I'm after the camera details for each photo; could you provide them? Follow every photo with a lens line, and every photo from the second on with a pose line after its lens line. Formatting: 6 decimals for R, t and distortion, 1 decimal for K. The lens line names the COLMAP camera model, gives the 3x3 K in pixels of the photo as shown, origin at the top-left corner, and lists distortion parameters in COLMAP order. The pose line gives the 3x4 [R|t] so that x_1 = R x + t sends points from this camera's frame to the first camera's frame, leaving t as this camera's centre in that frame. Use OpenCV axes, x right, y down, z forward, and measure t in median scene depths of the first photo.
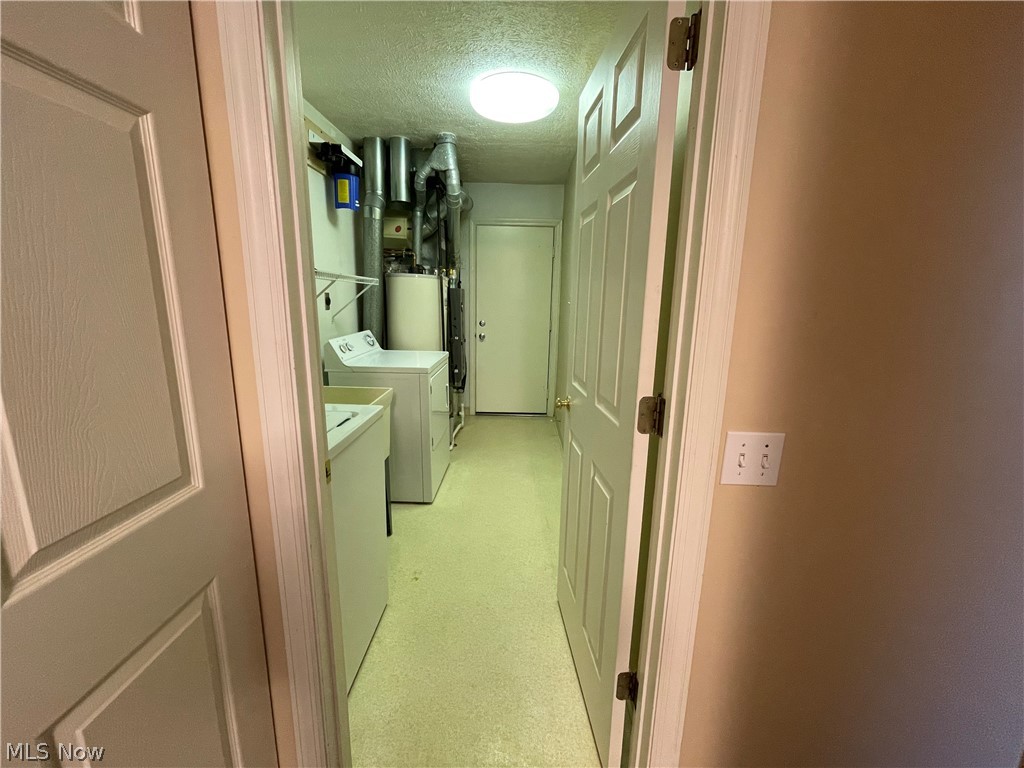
lens RADIAL K [[418.5, 0, 512.1], [0, 418.5, 383.7], [0, 0, 1]] dist [0.001590, -0.000790]
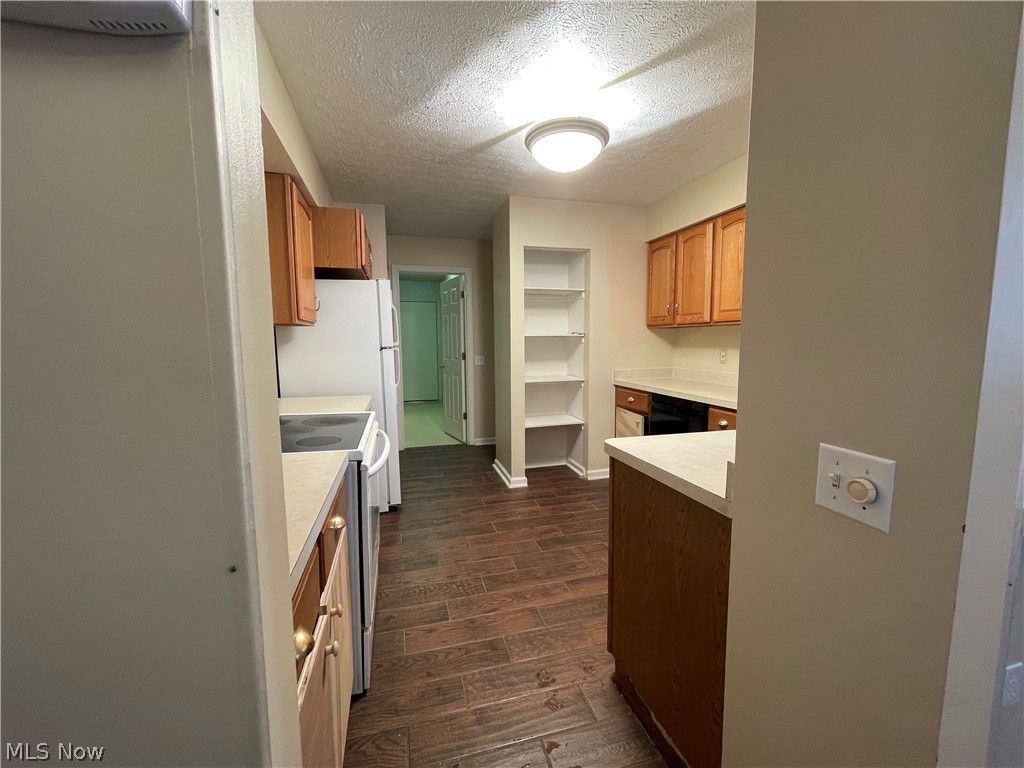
lens RADIAL K [[418.5, 0, 508.2], [0, 418.5, 381.6], [0, 0, 1]] dist [0.001590, -0.000790]
pose [[0.960447, -0.055202, 0.272936, -0.158973], [0.083175, 0.992280, -0.091996, 0.248454], [-0.265751, 0.111059, 0.957623, -1.125756]]
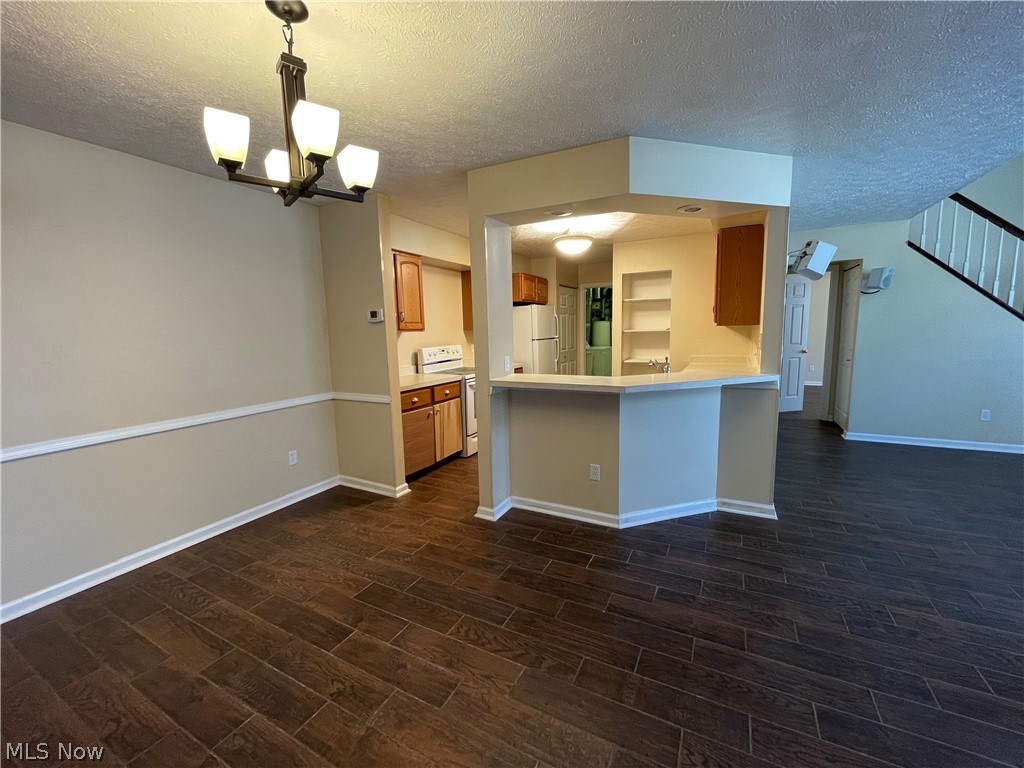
lens RADIAL K [[418.5, 0, 511.1], [0, 418.5, 383.3], [0, 0, 1]] dist [0.001590, -0.000790]
pose [[0.892560, 0.017962, -0.450571, 0.514386], [-0.050133, 0.996965, -0.059566, 0.368456], [0.448133, 0.075755, 0.890751, -1.811869]]
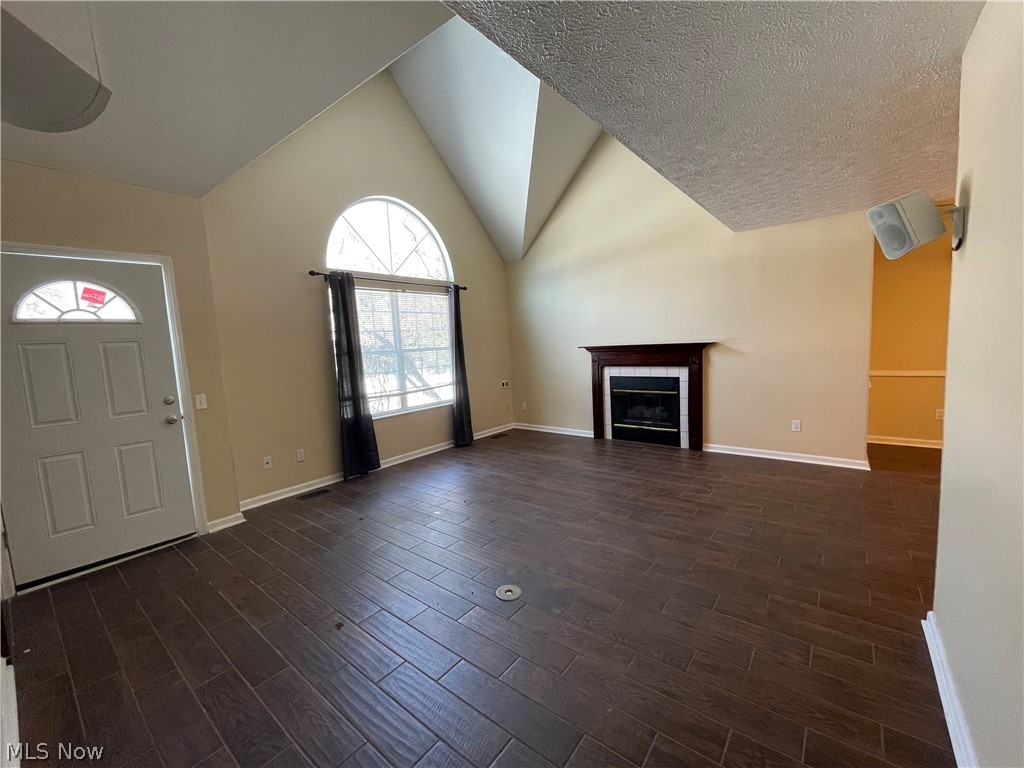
lens RADIAL K [[418.5, 0, 510.0], [0, 418.5, 385.4], [0, 0, 1]] dist [0.001590, -0.000790]
pose [[-0.792048, -0.043185, 0.608929, 0.733393], [0.157424, 0.949308, 0.272089, 0.018026], [-0.589811, 0.311368, -0.745099, -0.102528]]
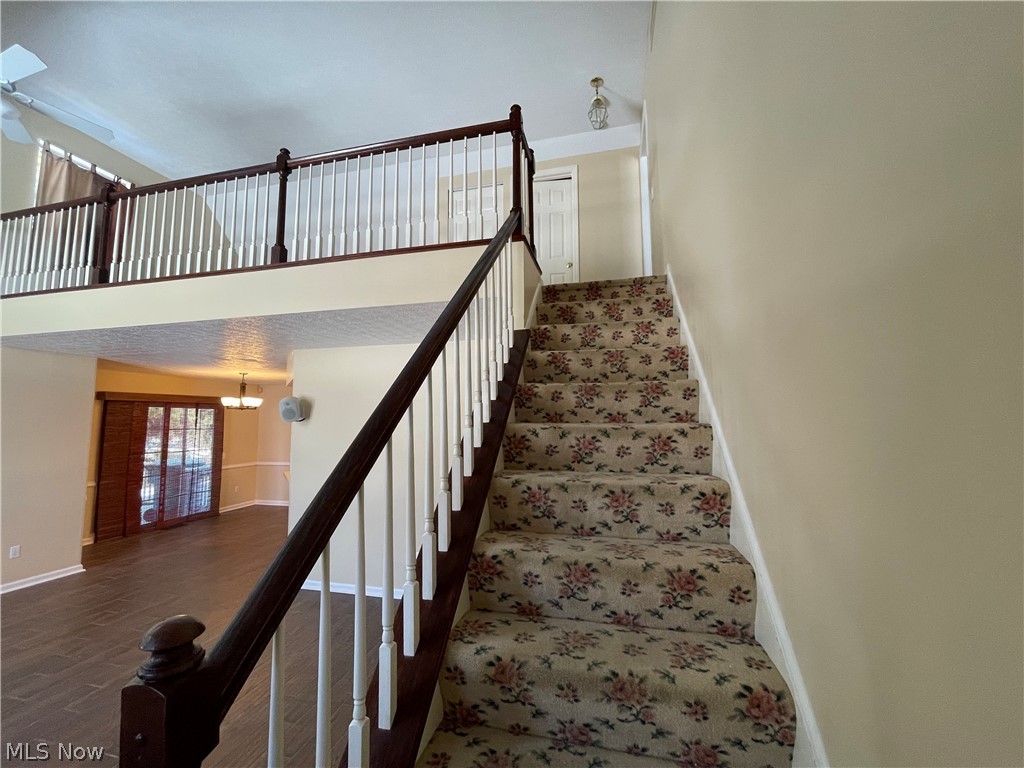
lens RADIAL K [[418.5, 0, 511.0], [0, 418.5, 383.6], [0, 0, 1]] dist [0.001590, -0.000790]
pose [[-0.221523, -0.103742, -0.969621, 1.745963], [-0.194297, 0.979084, -0.060364, -0.080178], [0.955602, 0.175023, -0.237046, 0.082777]]
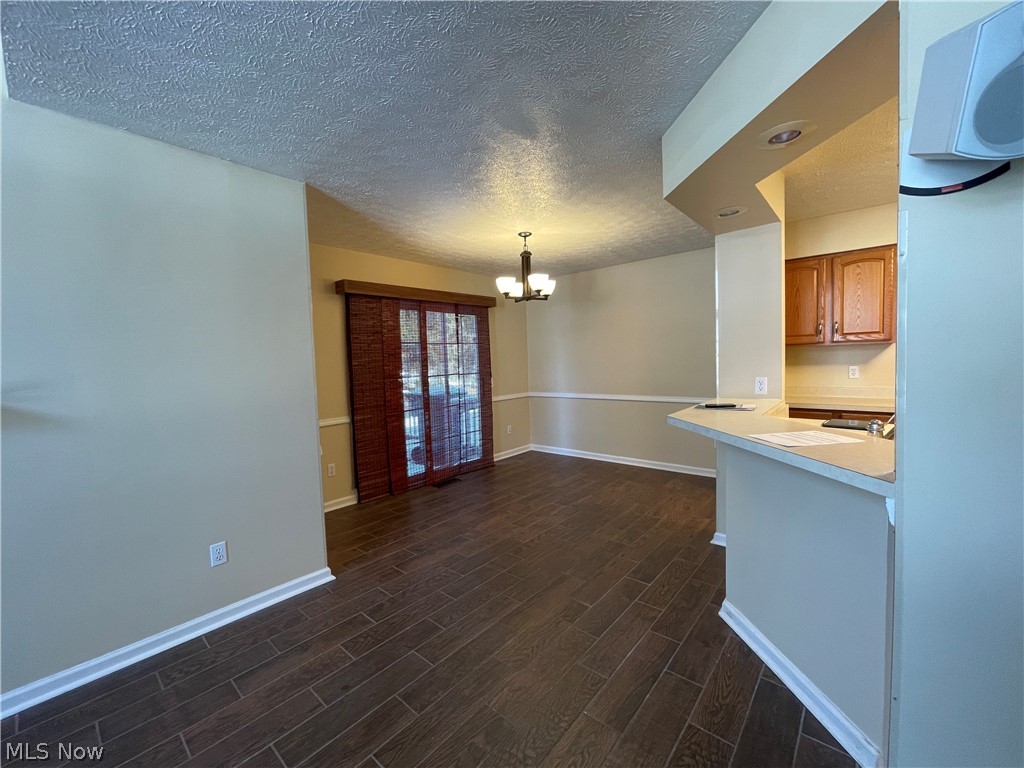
lens RADIAL K [[418.5, 0, 512.7], [0, 418.5, 385.1], [0, 0, 1]] dist [0.001590, -0.000790]
pose [[-0.639041, 0.049135, -0.767602, 1.006395], [-0.136102, 0.974987, 0.175717, 0.192451], [0.757036, 0.216762, -0.616369, -0.850326]]
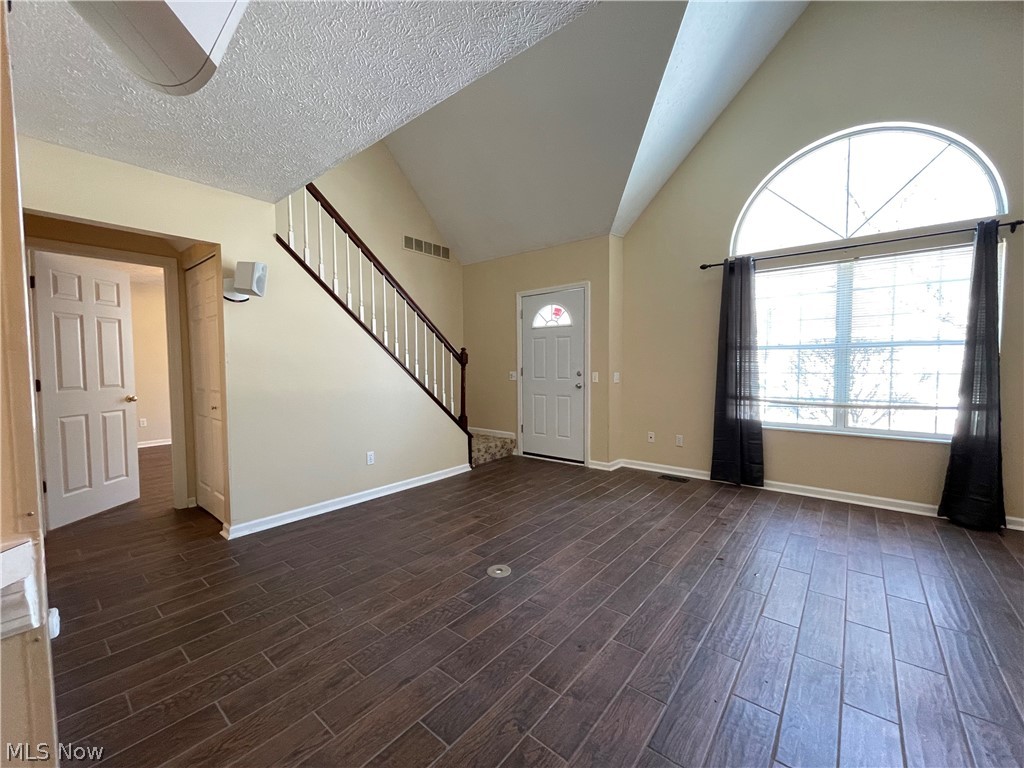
lens RADIAL K [[418.5, 0, 510.5], [0, 418.5, 385.0], [0, 0, 1]] dist [0.001590, -0.000790]
pose [[0.628022, -0.064198, 0.775543, 0.610524], [0.177548, 0.982127, -0.062477, 0.262365], [-0.757671, 0.176933, 0.628196, -1.040086]]
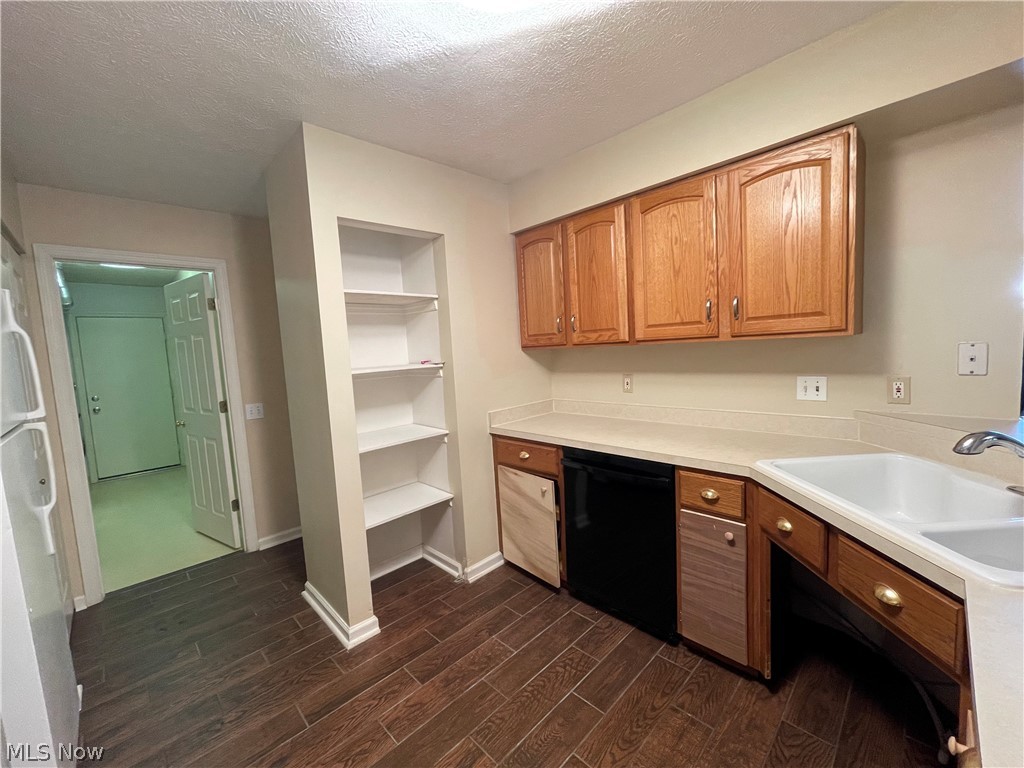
lens RADIAL K [[418.5, 0, 507.6], [0, 418.5, 382.6], [0, 0, 1]] dist [0.001590, -0.000790]
pose [[0.704442, -0.118085, 0.699869, -0.094671], [0.211904, 0.976081, -0.048599, 0.135877], [-0.677391, 0.182541, 0.712615, -0.741022]]
